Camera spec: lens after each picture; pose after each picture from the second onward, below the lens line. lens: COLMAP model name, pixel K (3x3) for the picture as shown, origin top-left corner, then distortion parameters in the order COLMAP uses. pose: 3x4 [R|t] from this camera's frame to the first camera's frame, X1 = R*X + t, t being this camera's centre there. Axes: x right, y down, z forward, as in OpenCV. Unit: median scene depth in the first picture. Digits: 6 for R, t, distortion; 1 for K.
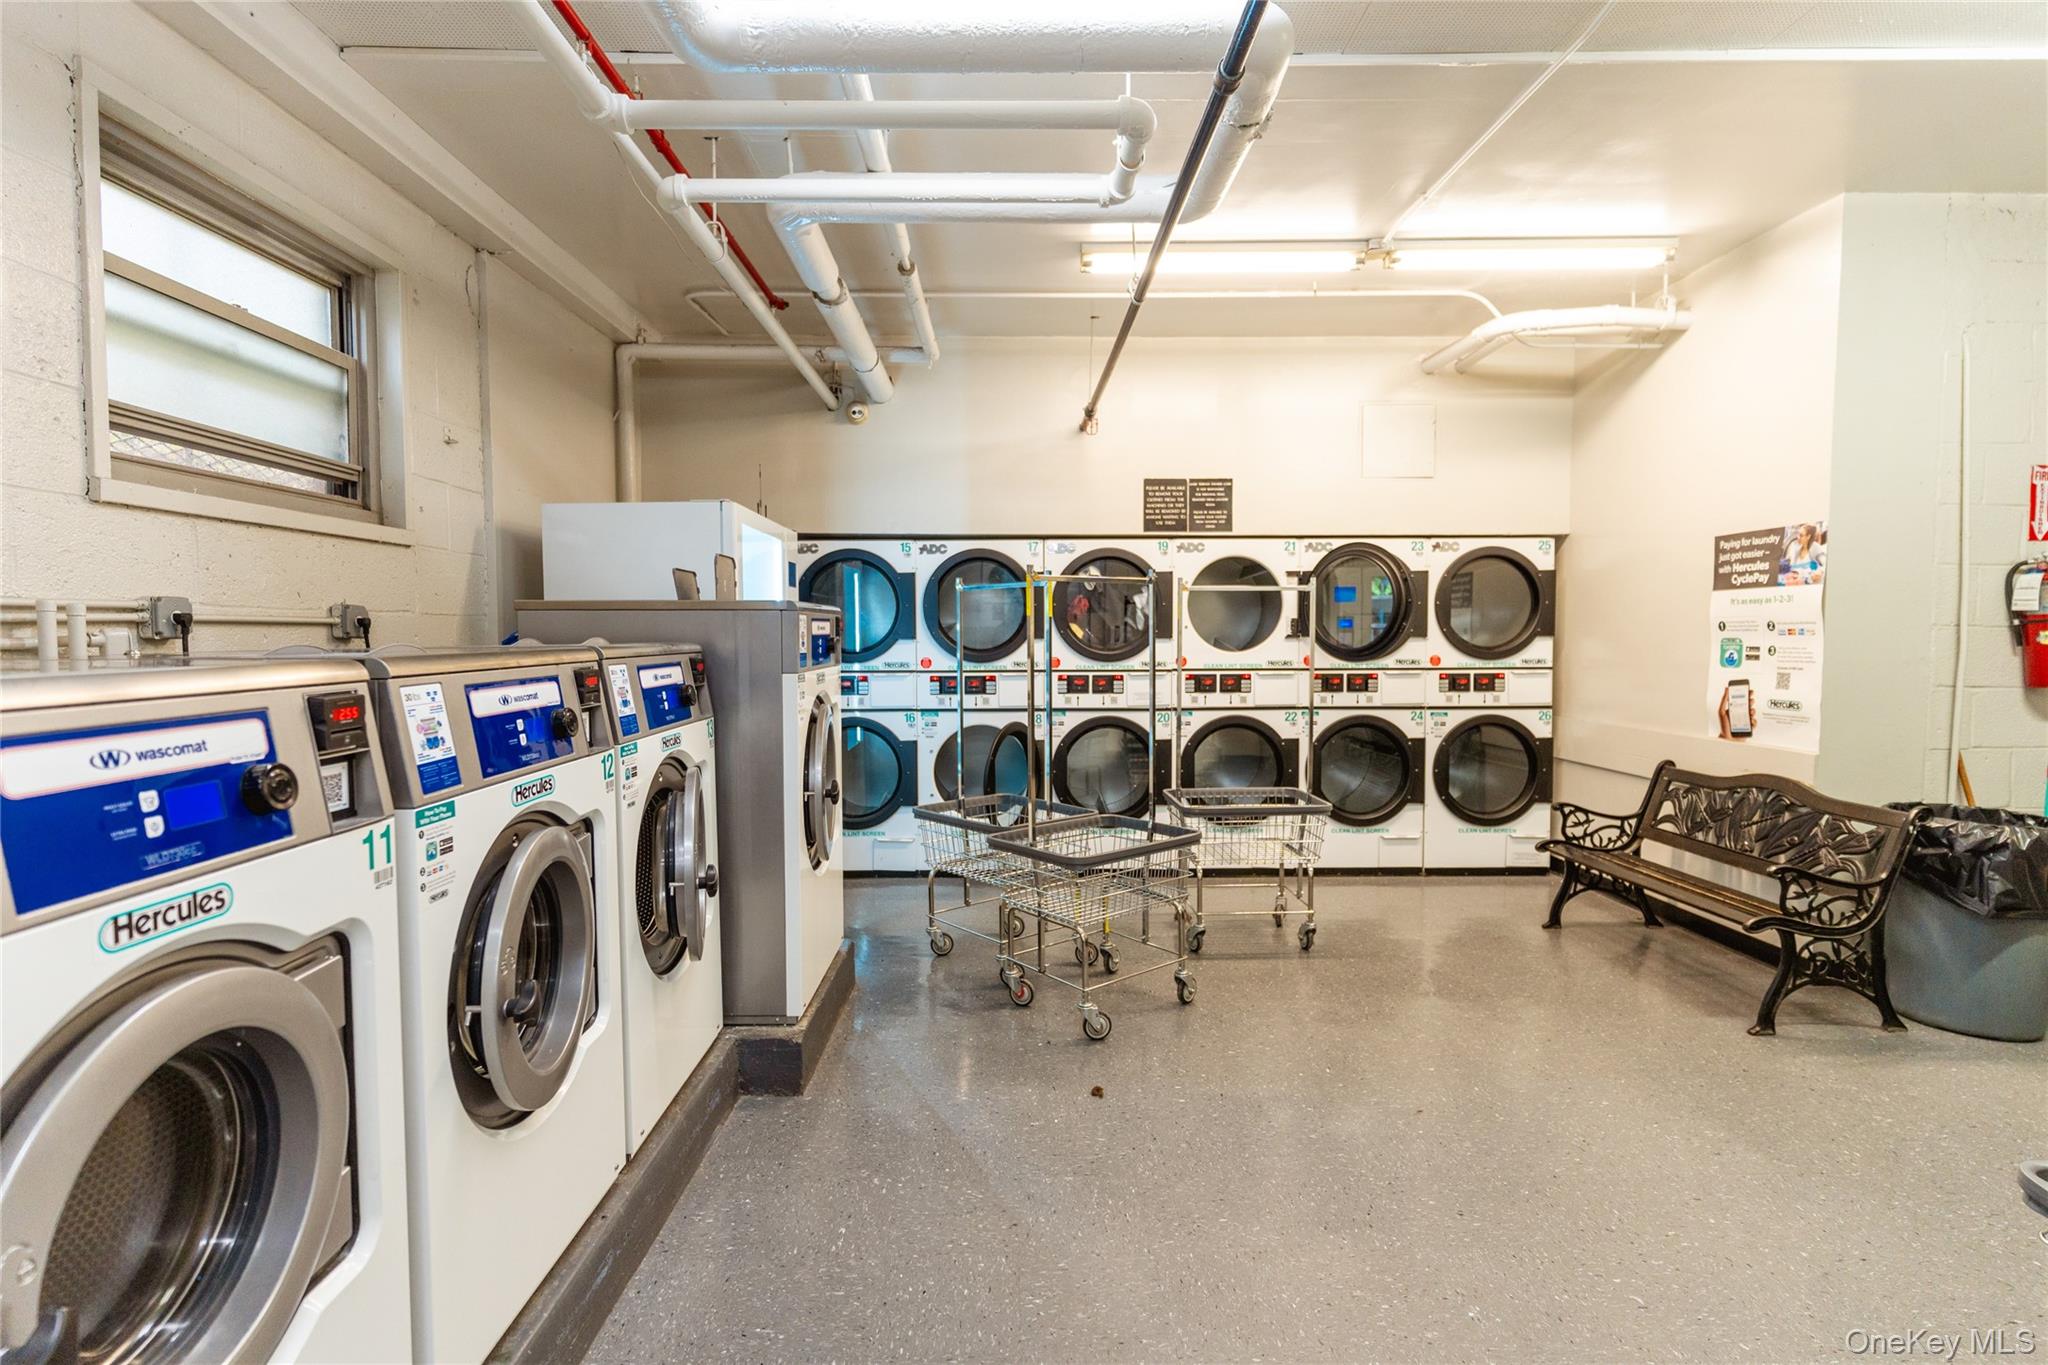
lens RADIAL K [[966.9, 0, 1026.3], [0, 966.9, 683.1], [0, 0, 1]] dist [0.001044, -0.000394]
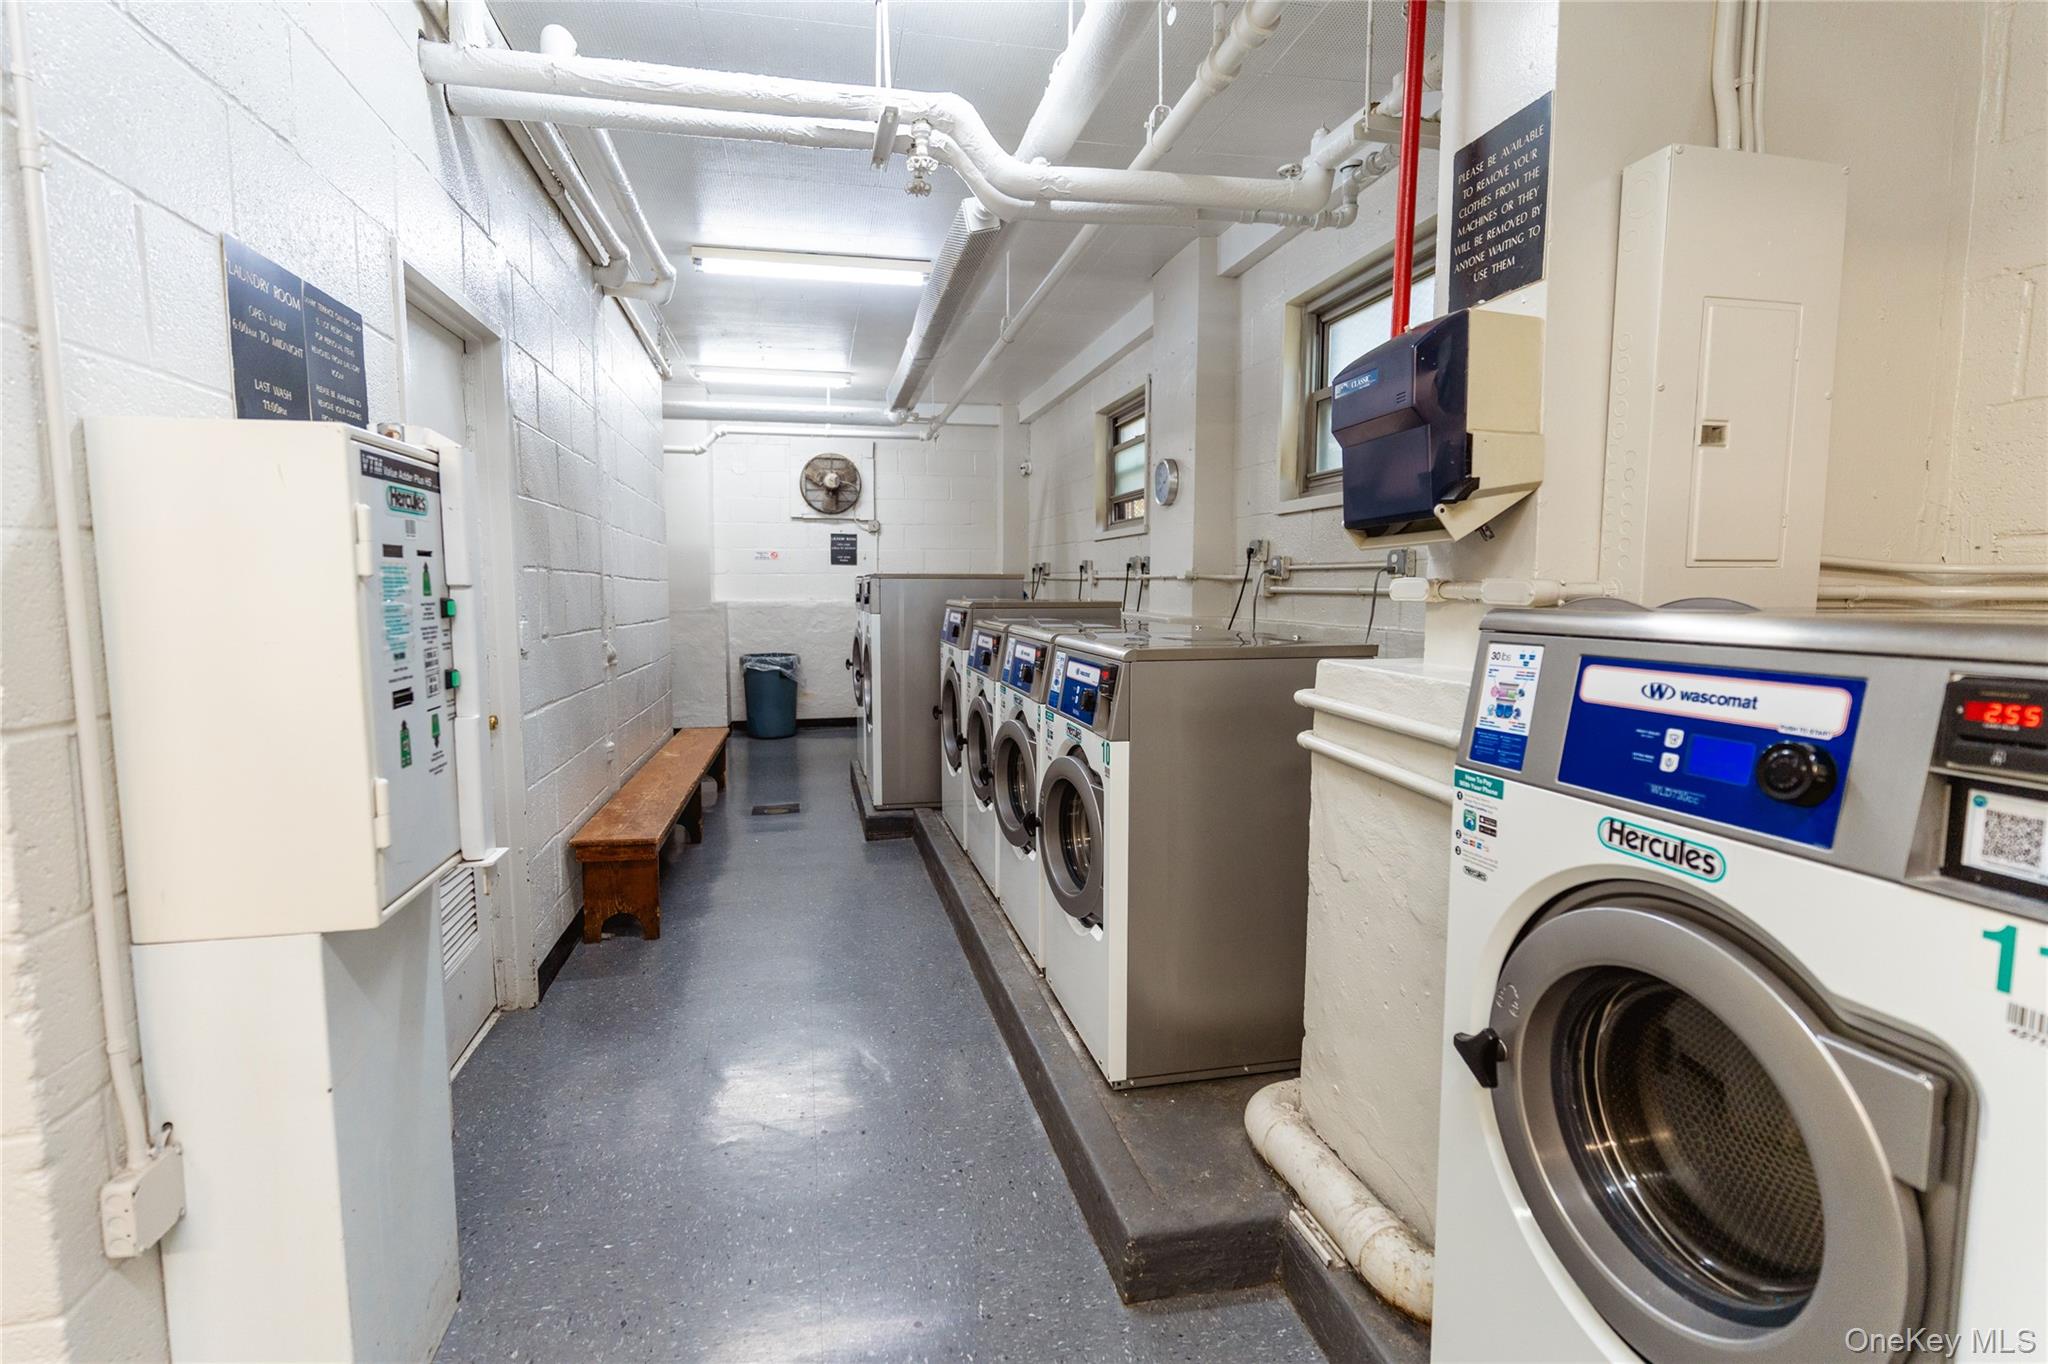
lens RADIAL K [[966.9, 0, 1033.4], [0, 966.9, 678.2], [0, 0, 1]] dist [0.001044, -0.000394]
pose [[-0.978491, 0.054761, -0.198890, -0.019222], [0.024733, 0.988311, 0.150434, -0.099361], [0.204803, 0.142279, -0.968407, 1.580898]]
